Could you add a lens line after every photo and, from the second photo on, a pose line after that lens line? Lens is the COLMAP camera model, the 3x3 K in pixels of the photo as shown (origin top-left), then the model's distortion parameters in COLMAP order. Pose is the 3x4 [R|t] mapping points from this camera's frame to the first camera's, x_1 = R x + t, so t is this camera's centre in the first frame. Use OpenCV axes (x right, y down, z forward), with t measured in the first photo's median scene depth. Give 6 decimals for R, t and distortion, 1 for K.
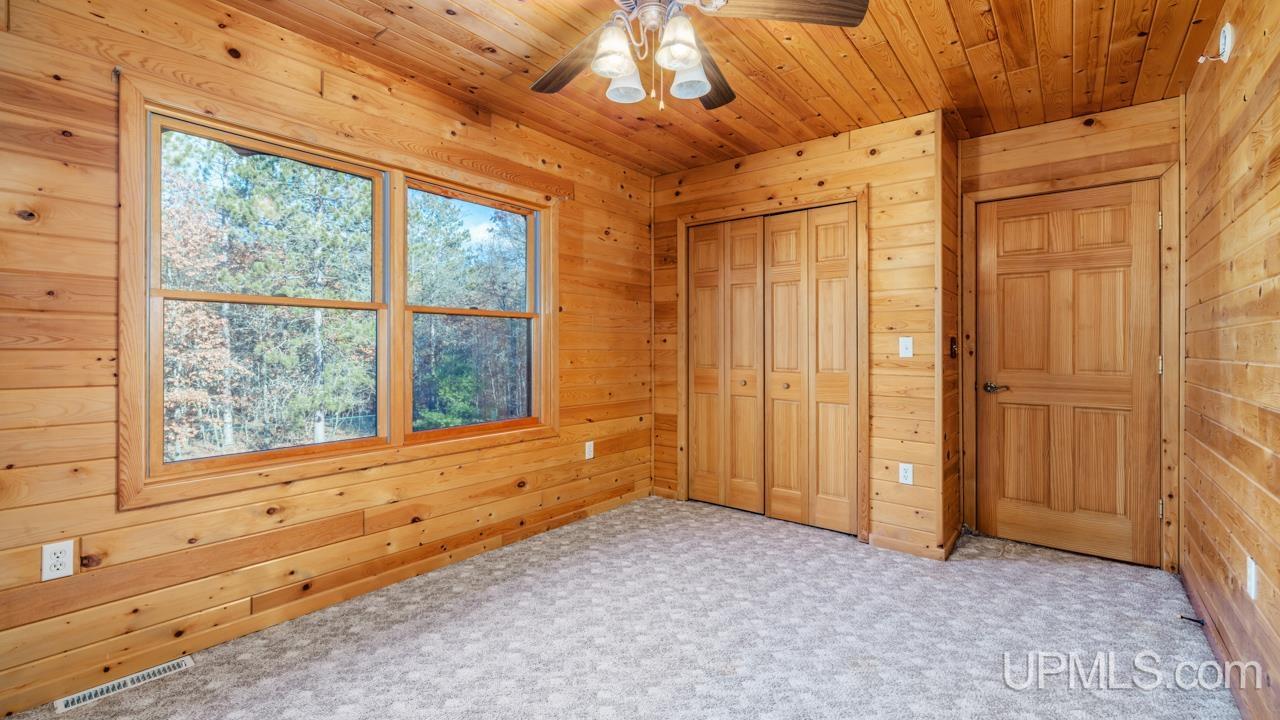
lens RADIAL K [[552.6, 0, 632.1], [0, 552.6, 348.2], [0, 0, 1]] dist [-0.001772, -0.000363]
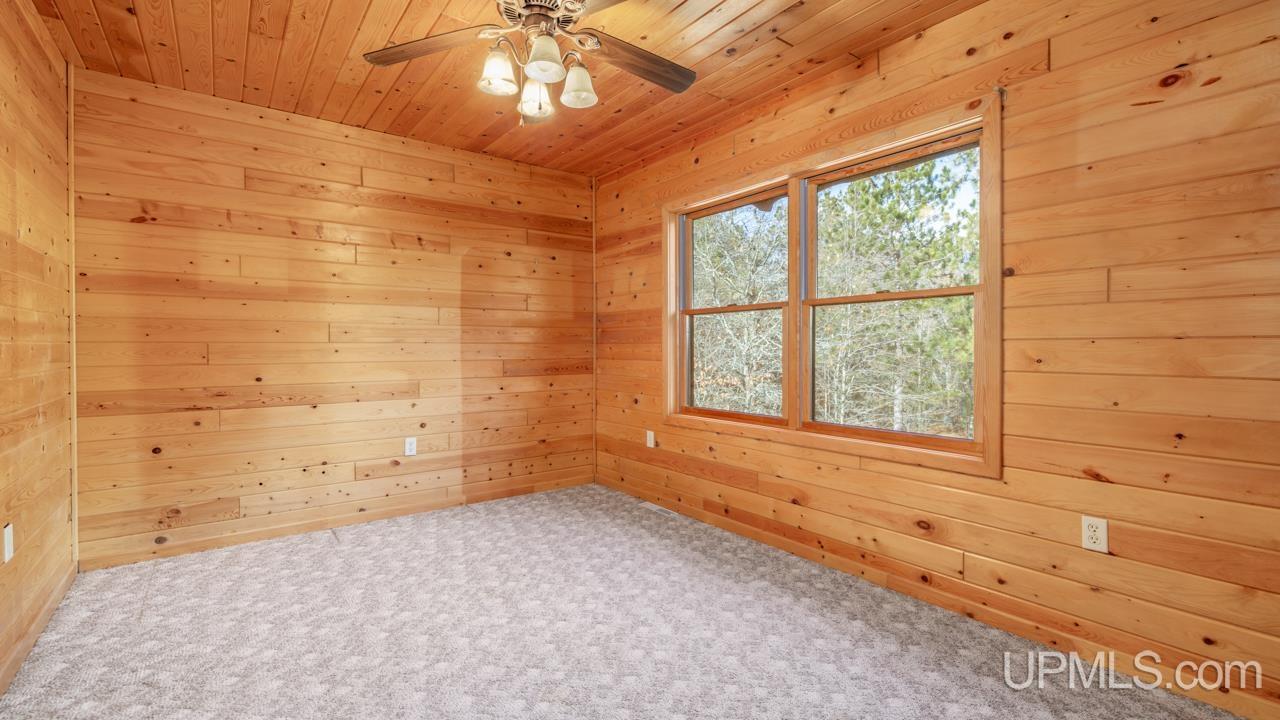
lens RADIAL K [[552.6, 0, 642.0], [0, 552.6, 355.4], [0, 0, 1]] dist [-0.001772, -0.000363]
pose [[-0.244915, 0.004050, -0.969536, 0.782945], [-0.006740, 0.999960, 0.005880, 0.028605], [0.969521, 0.007974, -0.244878, 1.075331]]
